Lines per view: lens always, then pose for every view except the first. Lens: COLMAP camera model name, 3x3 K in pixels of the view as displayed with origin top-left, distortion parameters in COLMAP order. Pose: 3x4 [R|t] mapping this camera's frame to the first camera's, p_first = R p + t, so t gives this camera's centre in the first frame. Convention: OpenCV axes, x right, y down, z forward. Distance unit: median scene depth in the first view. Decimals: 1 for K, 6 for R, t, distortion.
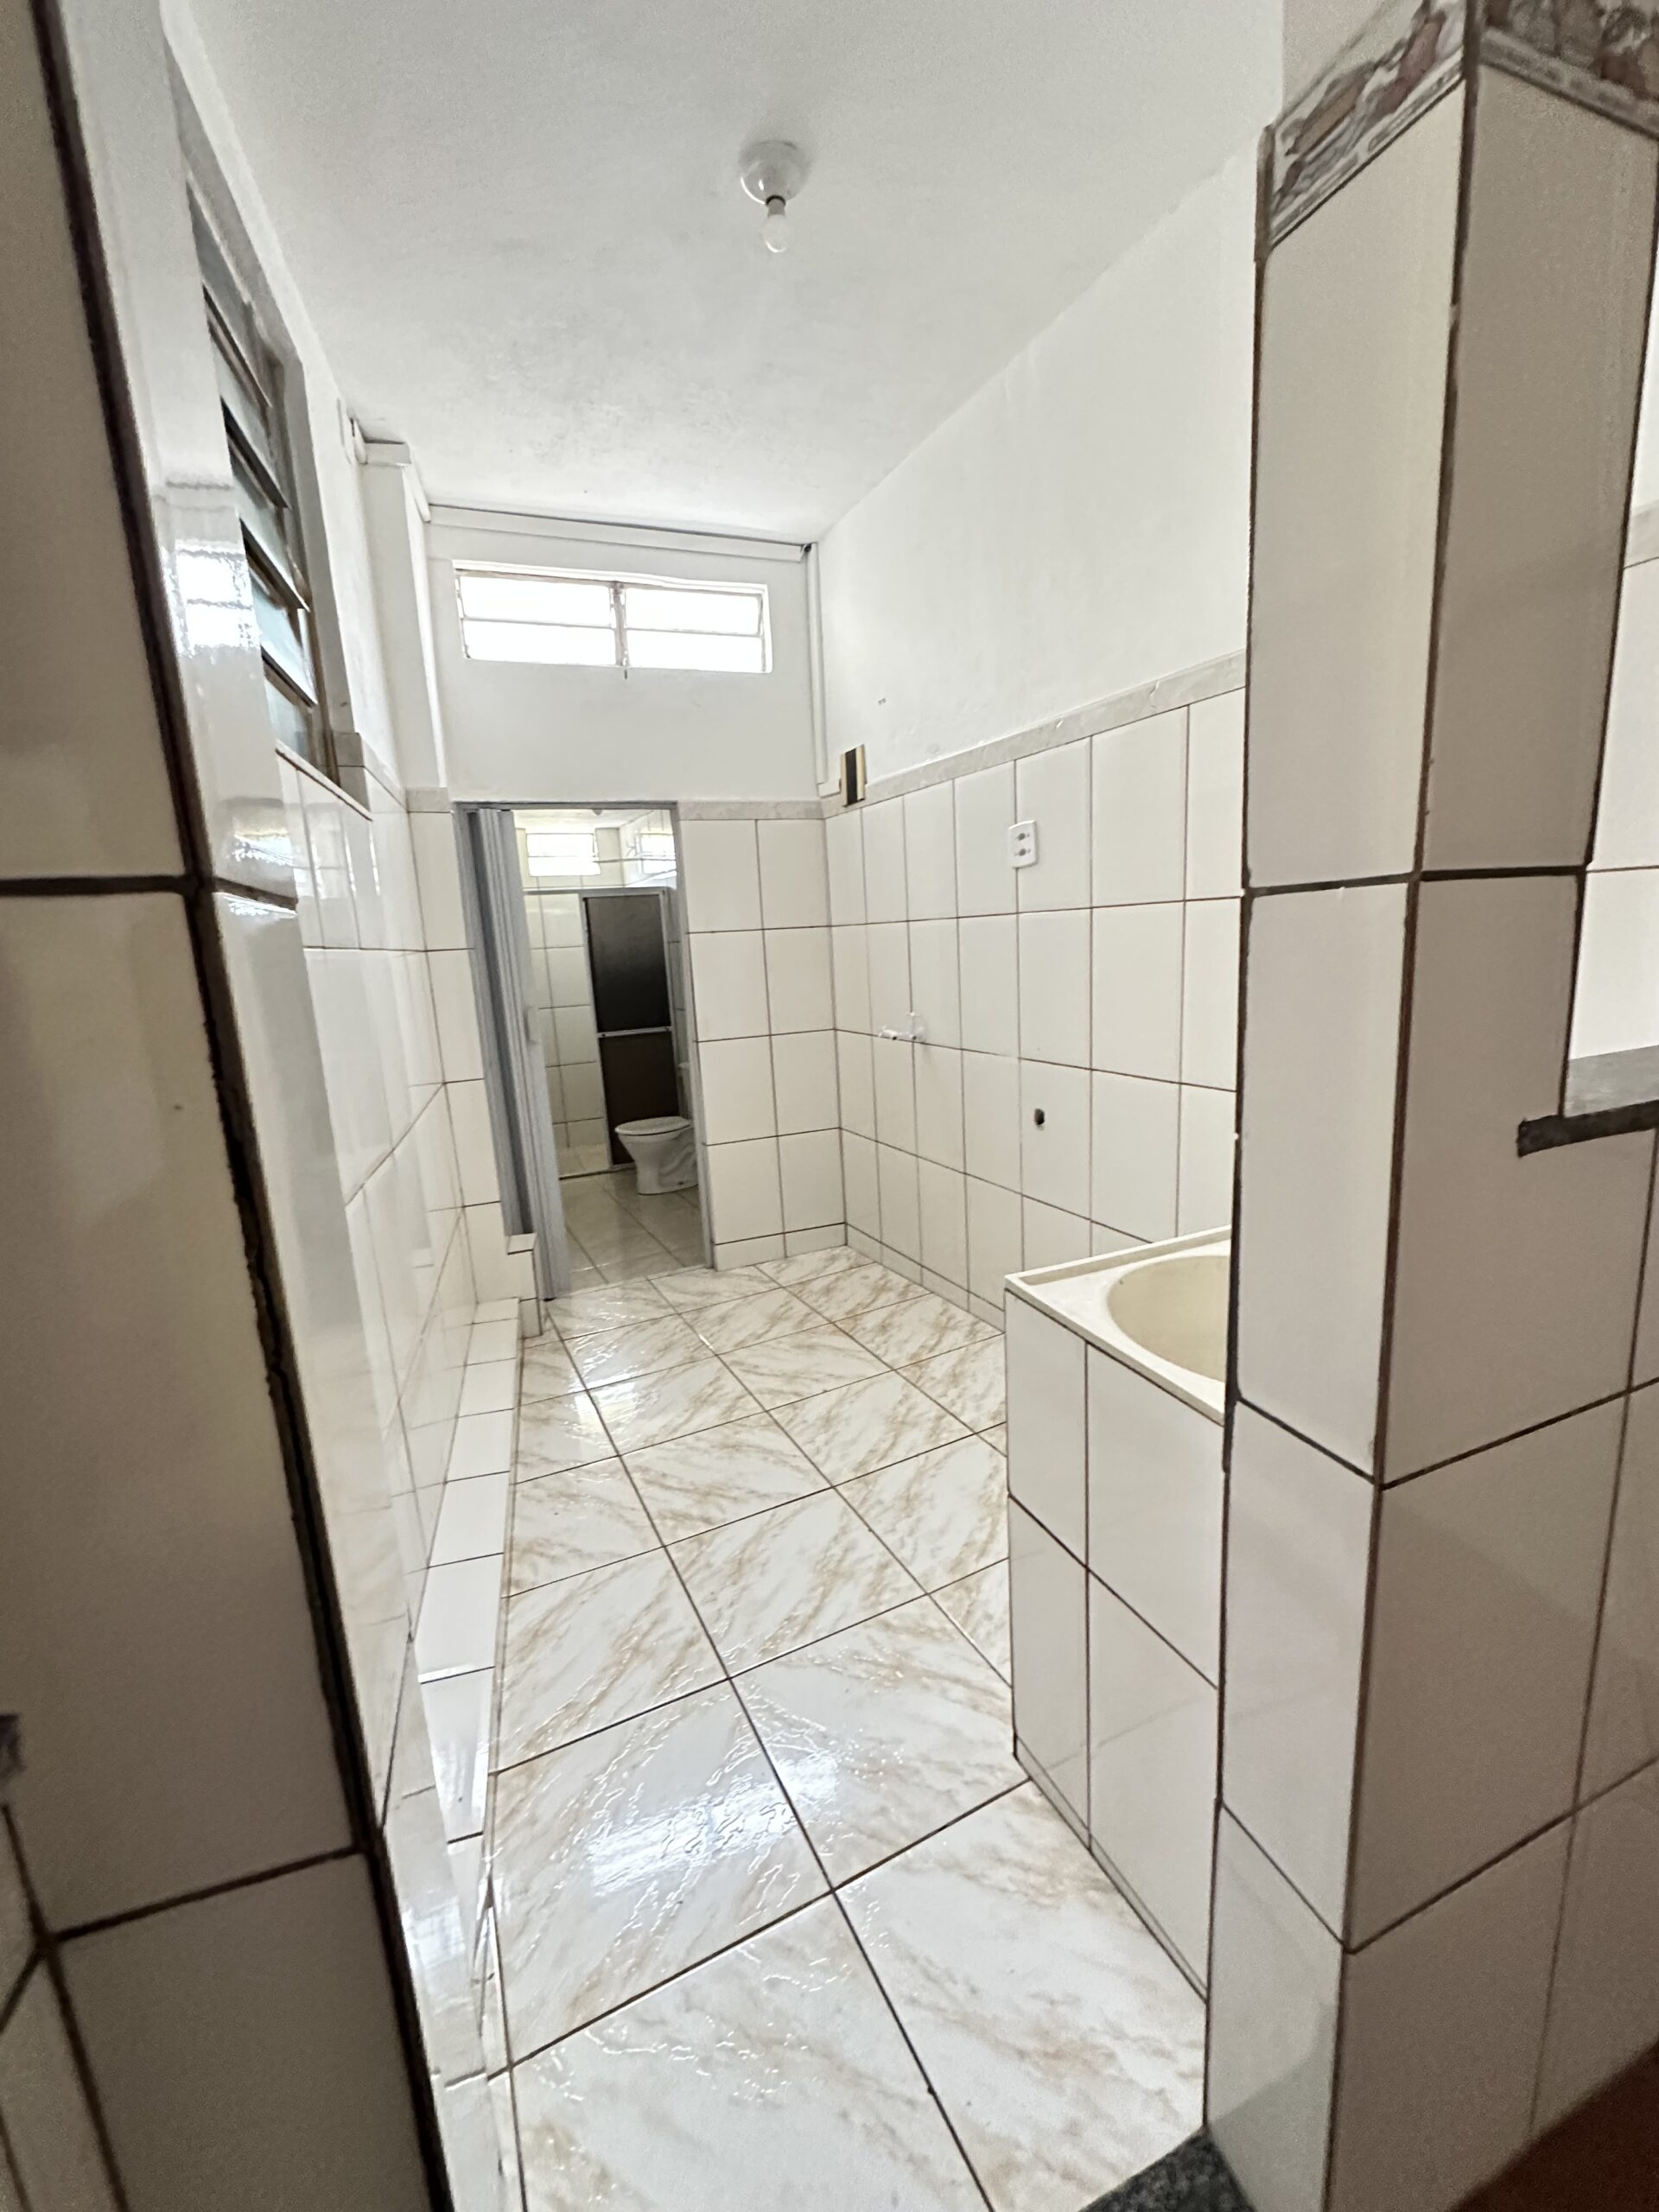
lens RADIAL K [[889.8, 0, 834.9], [0, 889.8, 1106.1], [0, 0, 1]] dist [-0.002730, -0.000224]
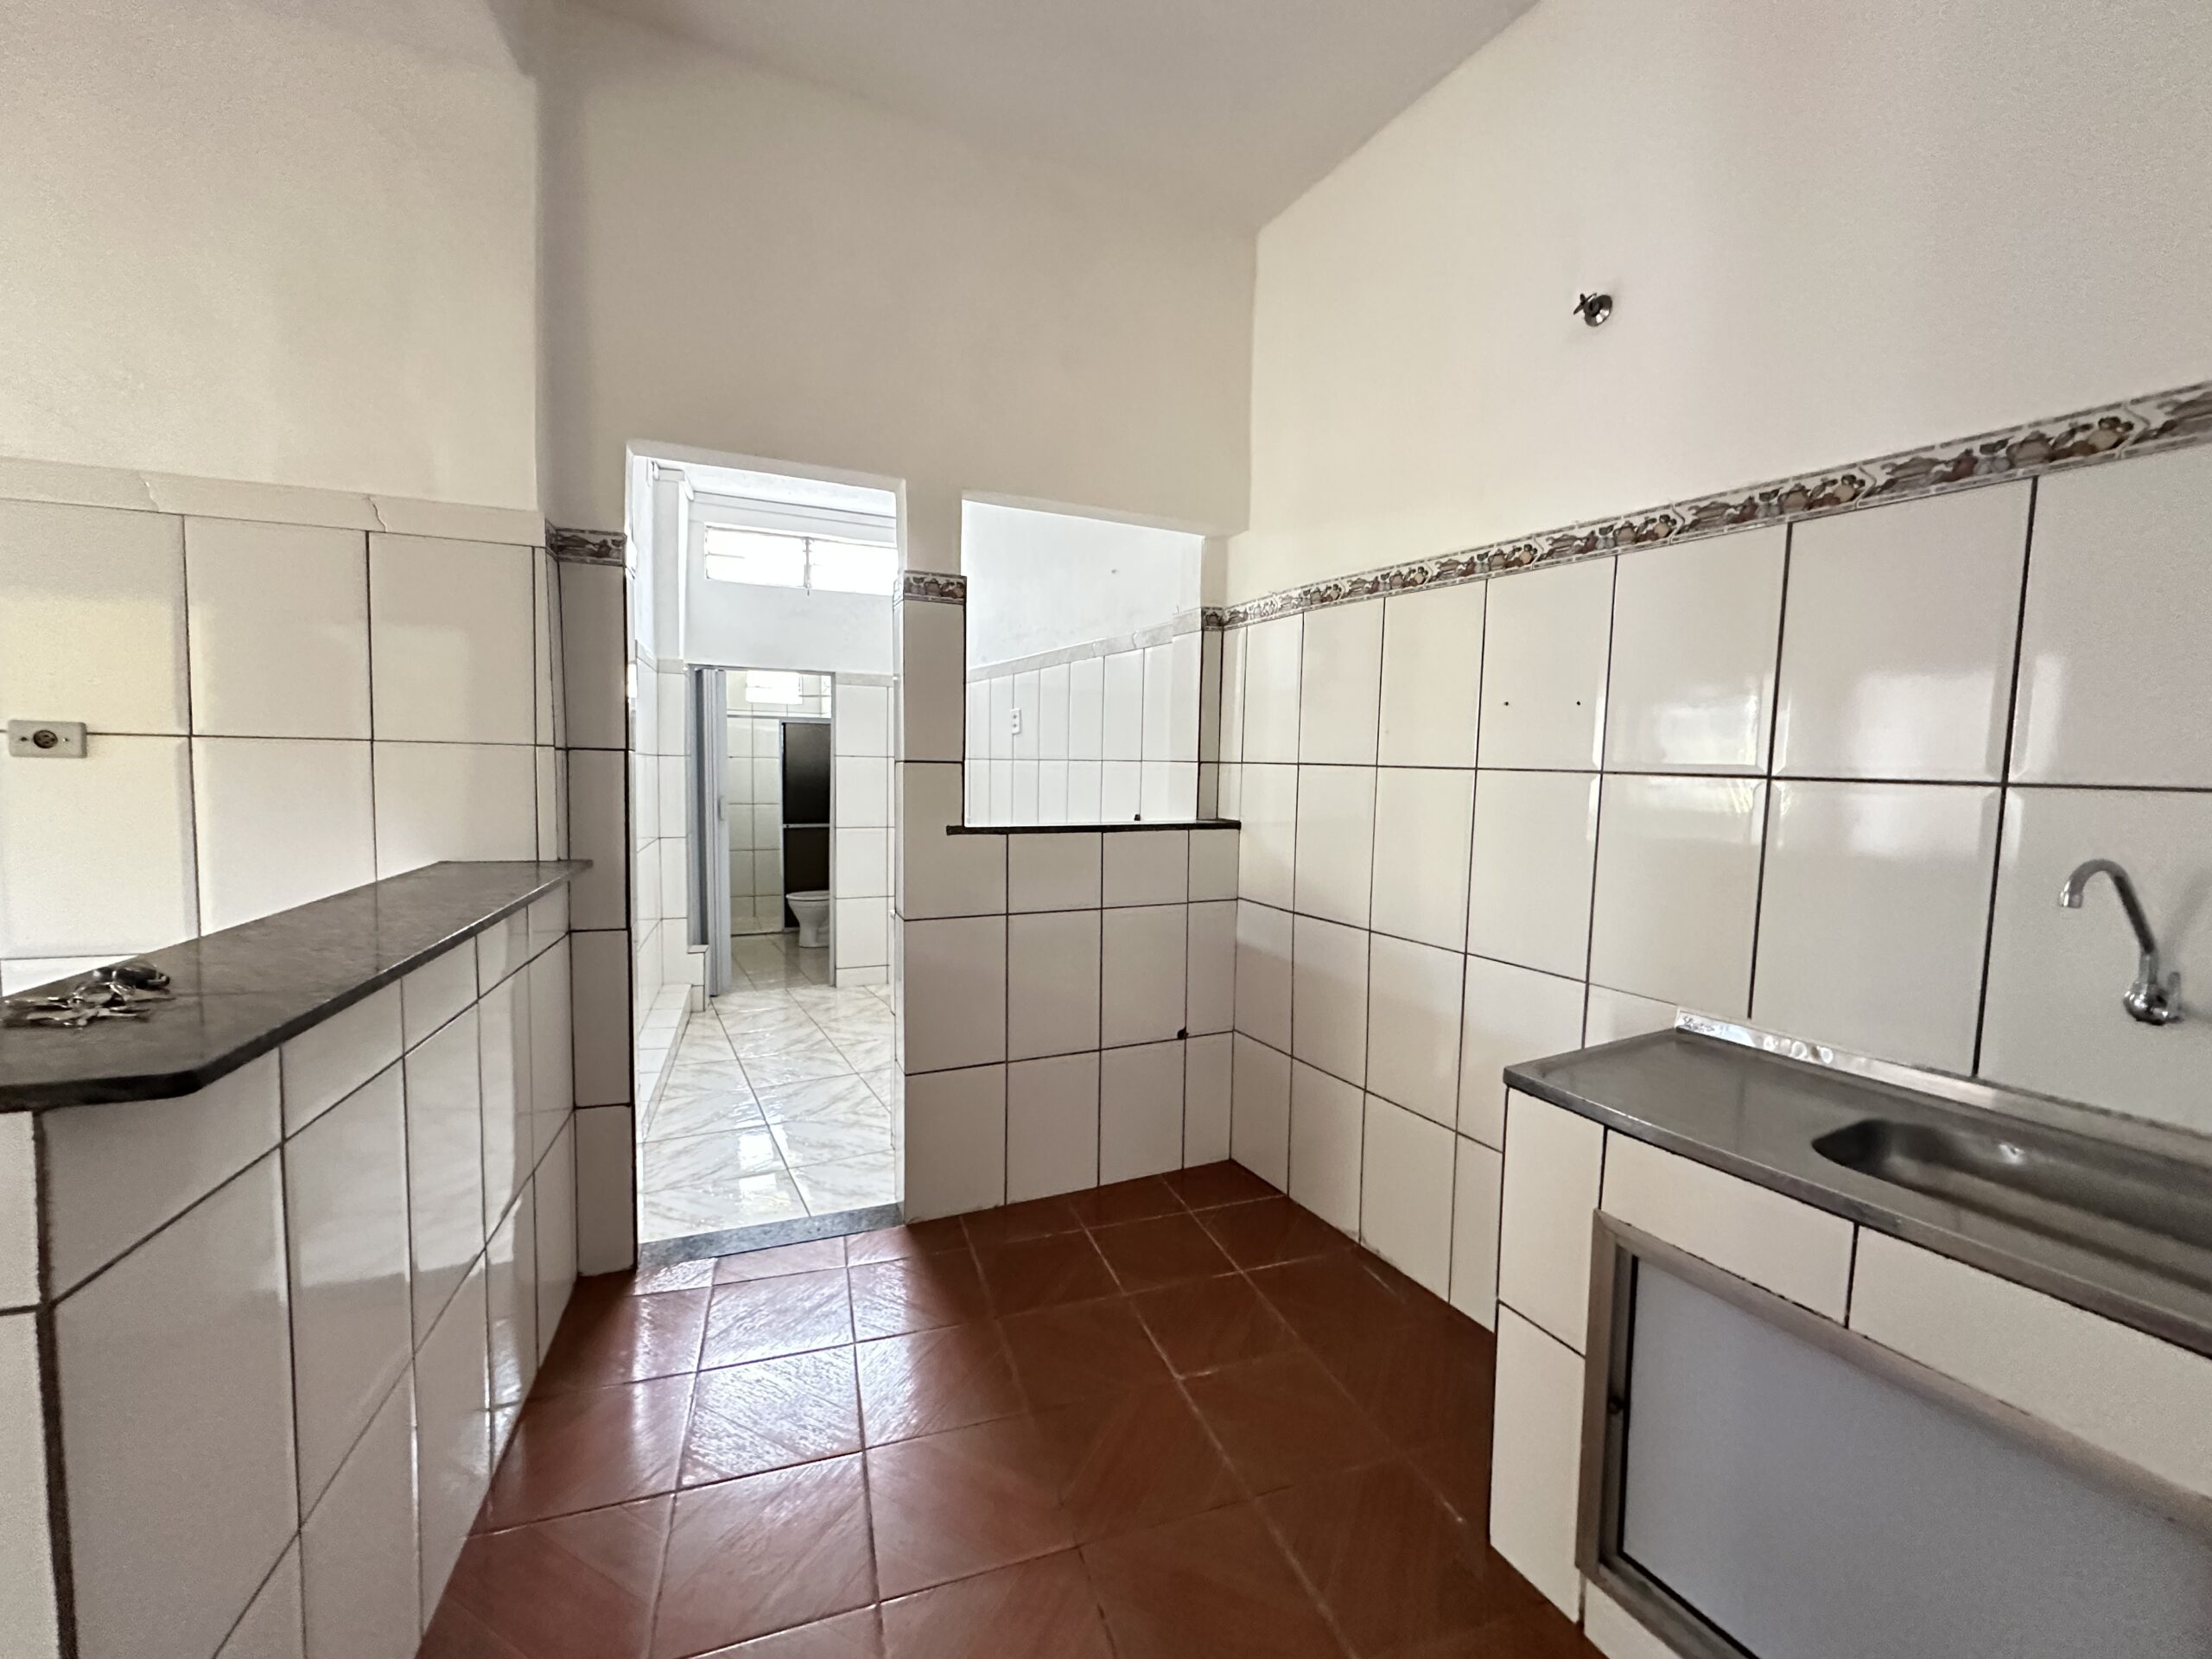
lens RADIAL K [[889.8, 0, 1101.5], [0, 889.8, 824.6], [0, 0, 1]] dist [-0.002730, -0.000224]
pose [[0.996679, 0.069092, 0.043102, 0.244878], [-0.063292, 0.990279, -0.123862, 0.085910], [-0.051241, 0.120723, 0.991363, -0.546027]]
